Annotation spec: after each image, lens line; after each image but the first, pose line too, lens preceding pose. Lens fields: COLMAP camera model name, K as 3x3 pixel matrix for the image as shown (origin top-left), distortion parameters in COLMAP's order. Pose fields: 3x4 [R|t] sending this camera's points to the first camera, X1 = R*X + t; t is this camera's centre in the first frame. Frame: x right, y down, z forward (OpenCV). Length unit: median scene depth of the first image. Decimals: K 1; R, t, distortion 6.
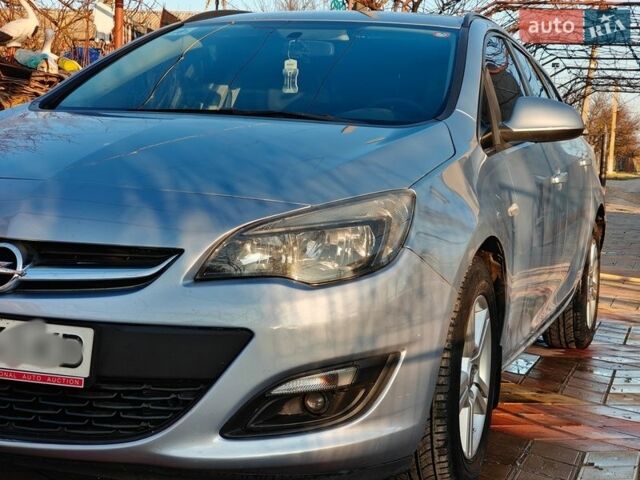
lens RADIAL K [[1181.4, 0, 320.0], [0, 1181.4, 240.0], [0, 0, 1]] dist [0.194703, 0.101708]
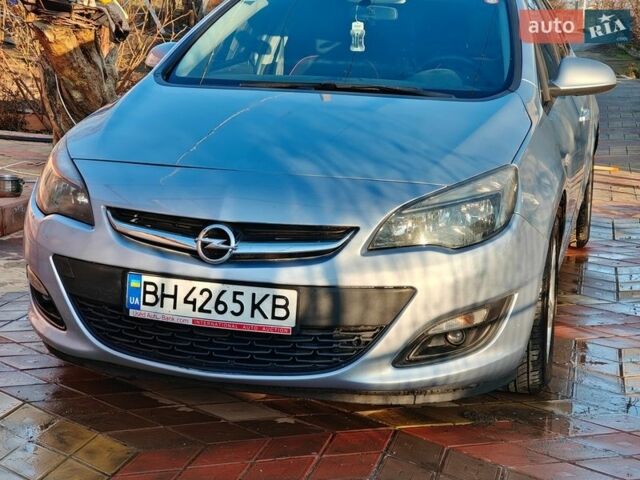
lens RADIAL K [[1181.4, 0, 320.0], [0, 1181.4, 240.0], [0, 0, 1]] dist [0.194703, 0.101708]
pose [[0.997249, -0.034632, 0.065532, -0.235191], [0.026683, 0.992596, 0.118495, -0.128790], [-0.069151, -0.116420, 0.990790, -0.279454]]
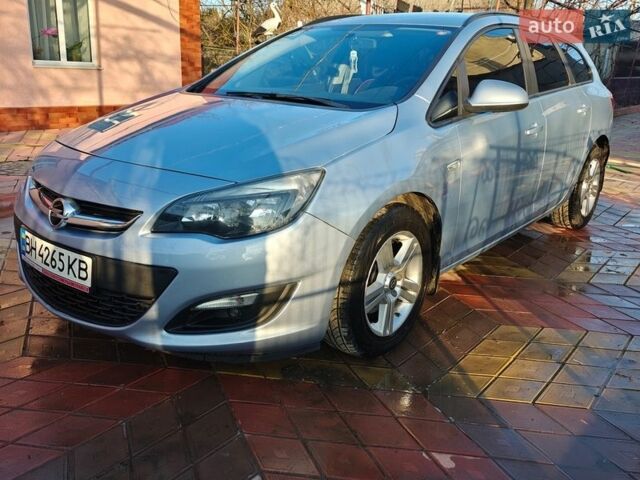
lens RADIAL K [[601.1, 0, 320.0], [0, 601.1, 240.0], [0, 0, 1]] dist [0.011605, 0.002863]
pose [[0.940825, 0.078981, -0.329561, 0.347544], [-0.010327, 0.978693, 0.205067, -0.114010], [0.338736, -0.189529, 0.921595, 0.338601]]
